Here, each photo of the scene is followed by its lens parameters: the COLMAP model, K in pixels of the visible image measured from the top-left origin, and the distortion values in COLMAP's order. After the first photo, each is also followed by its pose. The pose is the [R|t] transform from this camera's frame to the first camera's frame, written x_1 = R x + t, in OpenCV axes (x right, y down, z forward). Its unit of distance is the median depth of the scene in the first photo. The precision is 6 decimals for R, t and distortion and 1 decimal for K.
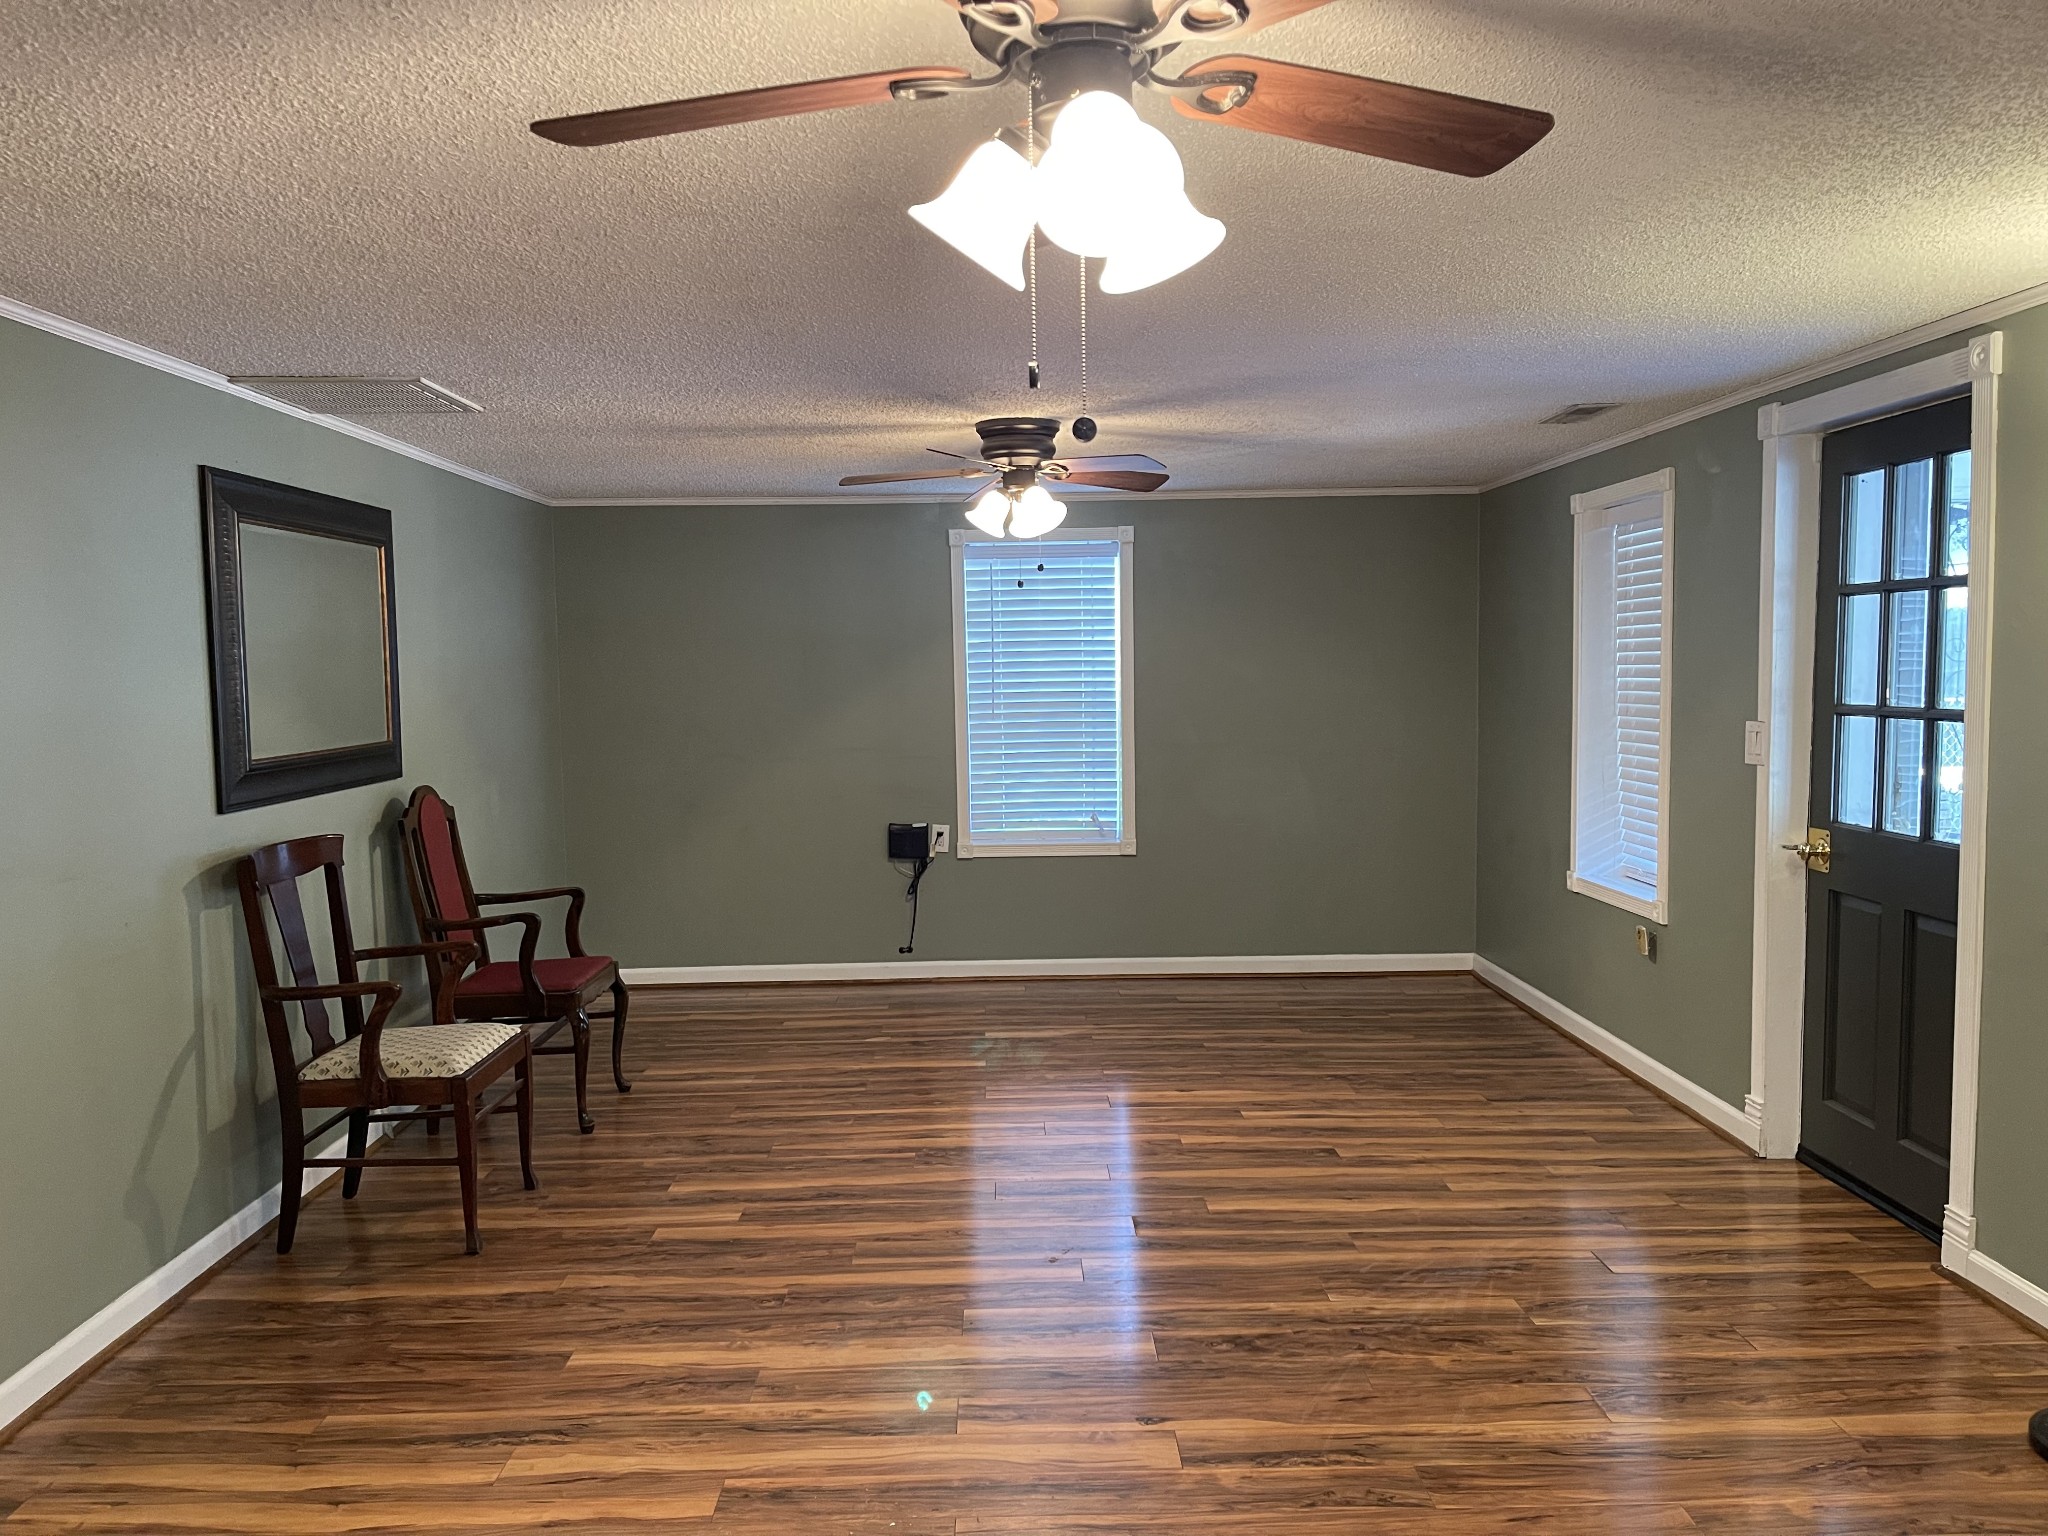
lens RADIAL K [[1561.4, 0, 1024.0], [0, 1561.4, 768.0], [0, 0, 1]] dist [0.111850, -0.150137]
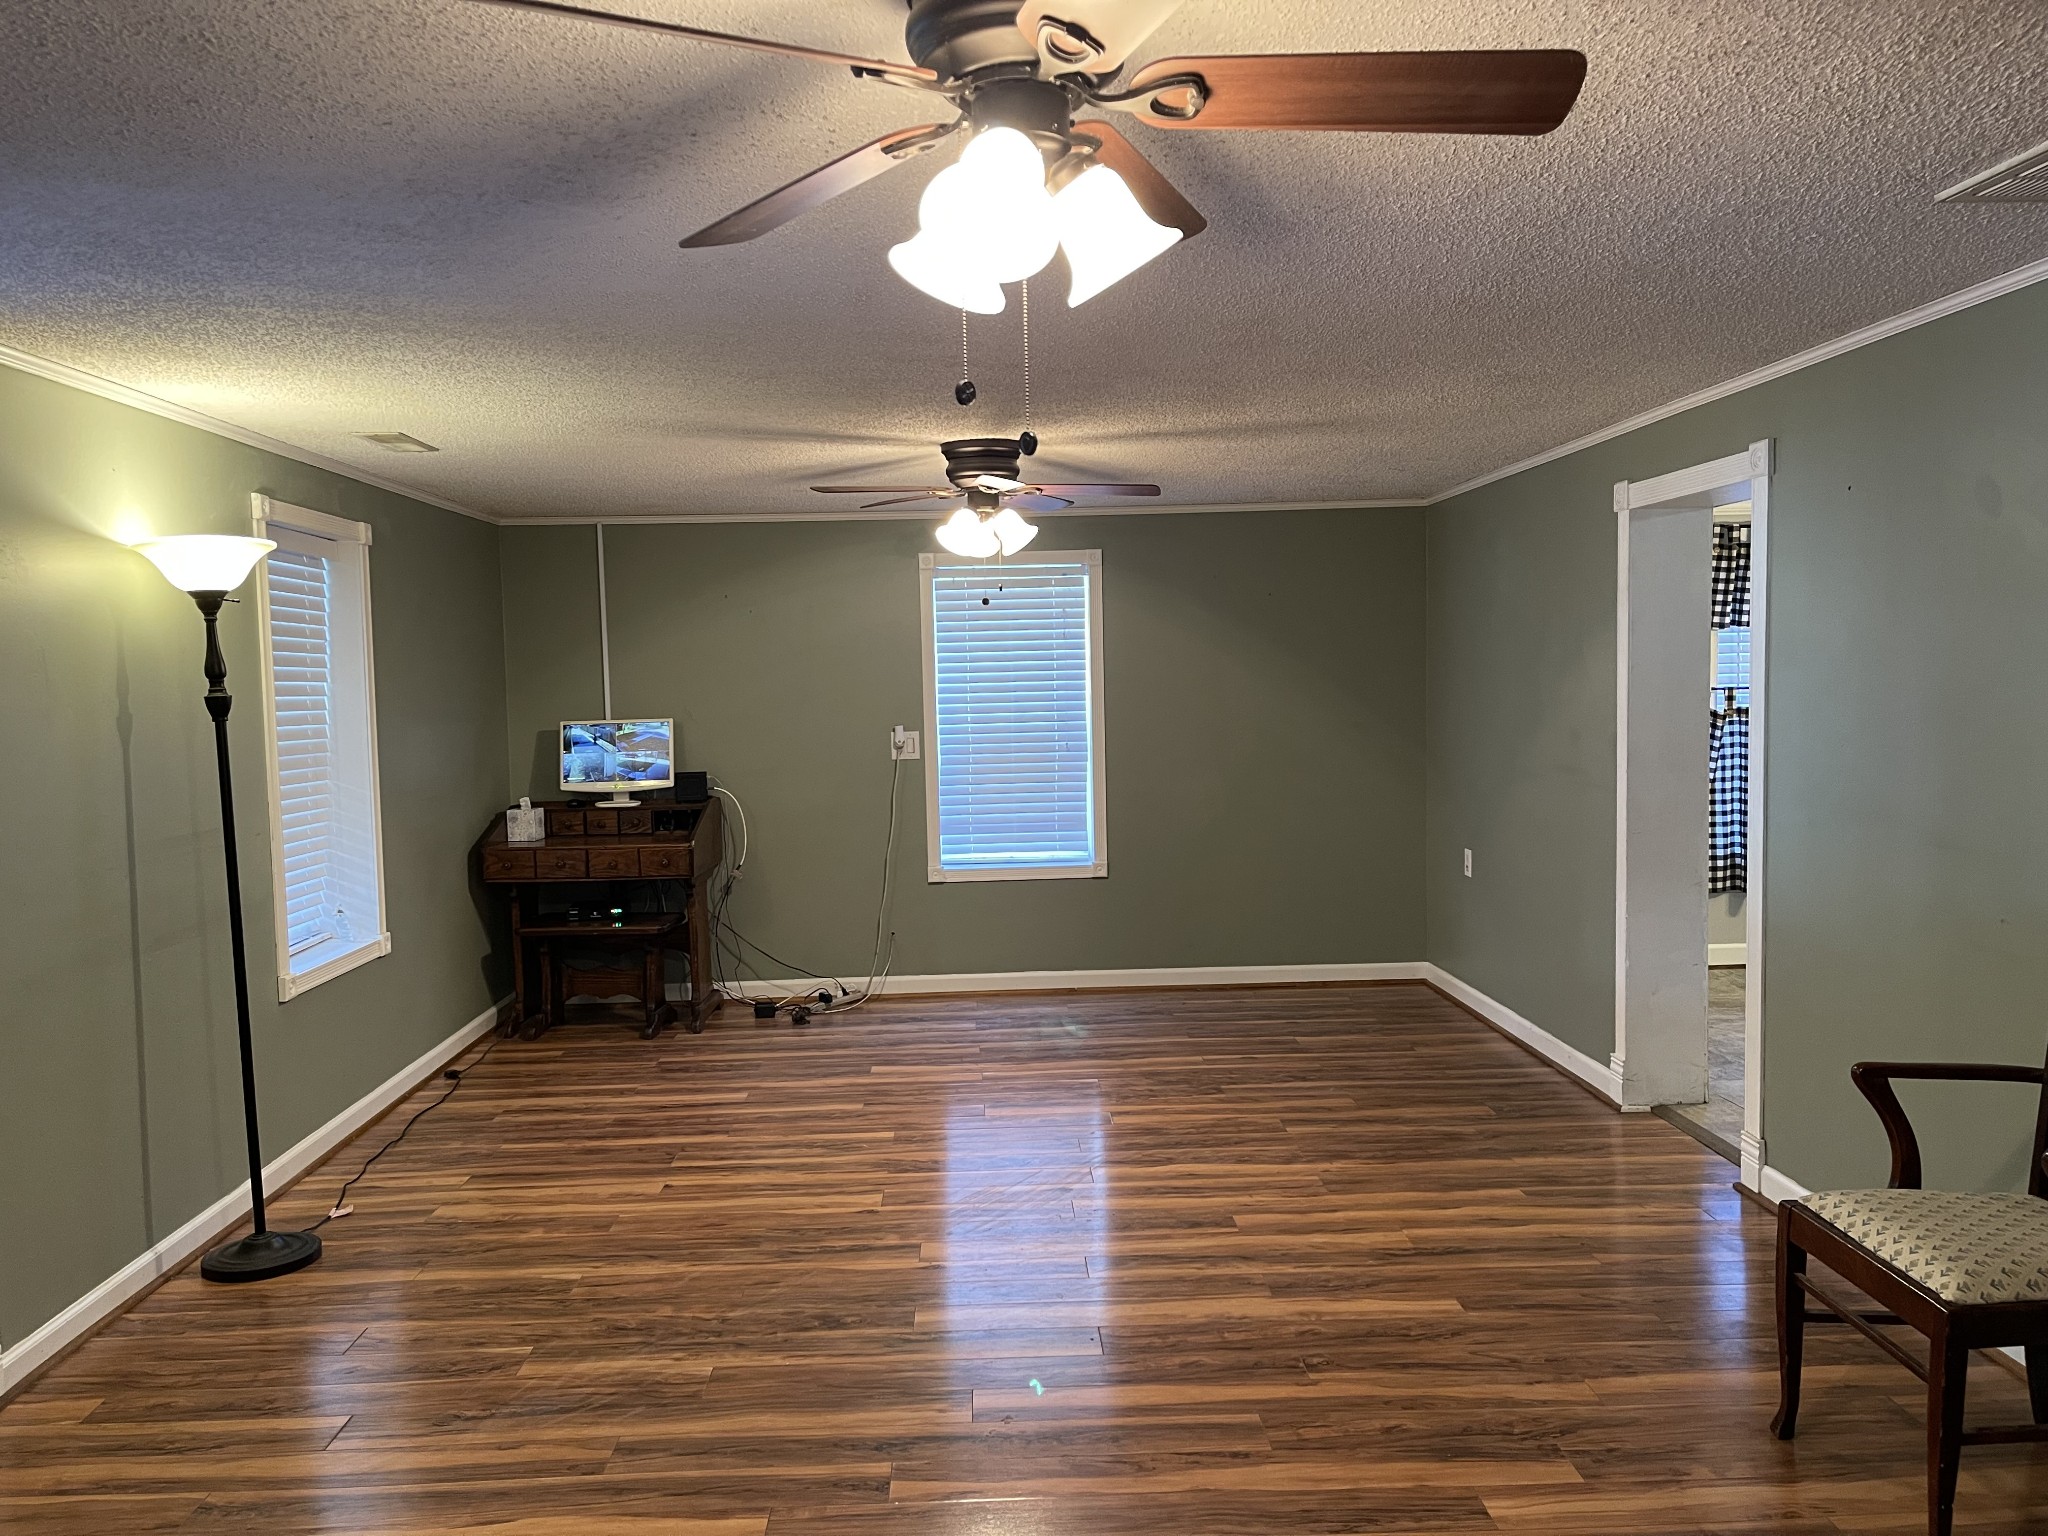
lens RADIAL K [[1561.4, 0, 1024.0], [0, 1561.4, 768.0], [0, 0, 1]] dist [0.111850, -0.150137]
pose [[-0.999121, 0.039330, -0.014512, 0.009577], [0.037098, 0.990710, 0.130833, -0.136618], [0.019522, 0.130179, -0.991298, 1.971420]]
